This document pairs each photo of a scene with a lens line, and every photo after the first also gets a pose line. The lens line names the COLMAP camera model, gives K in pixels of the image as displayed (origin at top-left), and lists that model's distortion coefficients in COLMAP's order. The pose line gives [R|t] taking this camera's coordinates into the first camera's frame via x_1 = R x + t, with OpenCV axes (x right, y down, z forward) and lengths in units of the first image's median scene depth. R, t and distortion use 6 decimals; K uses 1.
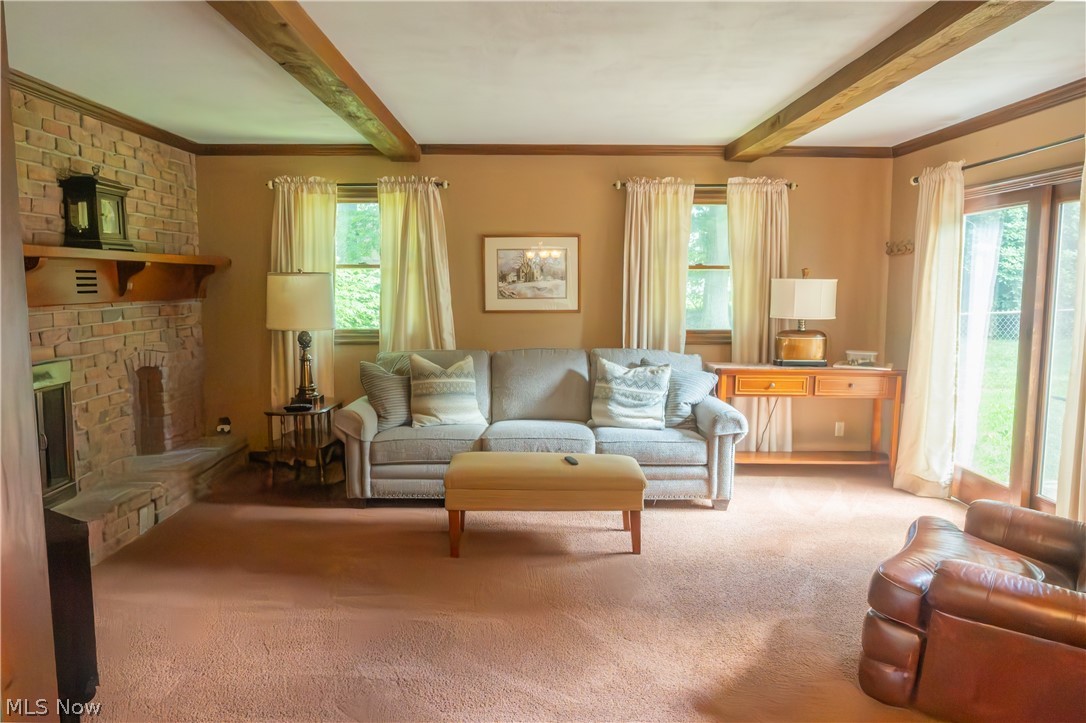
lens RADIAL K [[747.8, 0, 554.5], [0, 747.8, 358.6], [0, 0, 1]] dist [-0.004336, 0.001665]
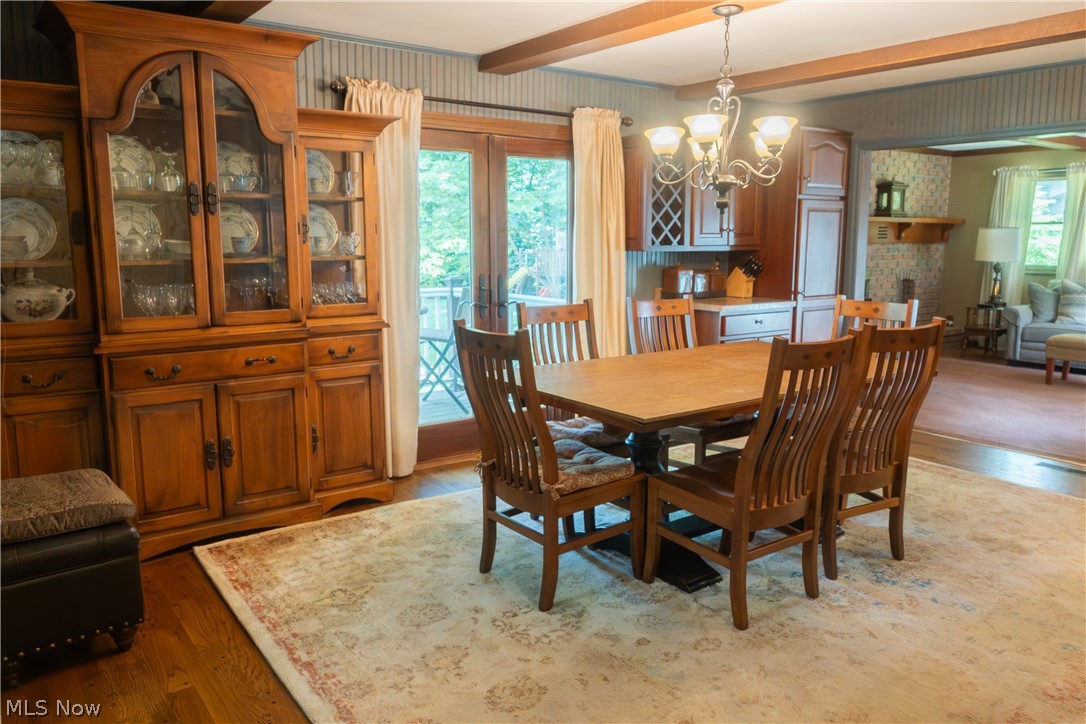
lens RADIAL K [[803.0, 0, 545.3], [0, 803.0, 364.9], [0, 0, 1]] dist [-0.023637, -0.004767]
pose [[0.573470, 0.127124, -0.809303, 0.584371], [-0.082890, 0.991821, 0.097057, 0.106284], [0.815022, 0.011424, 0.579317, -0.900680]]
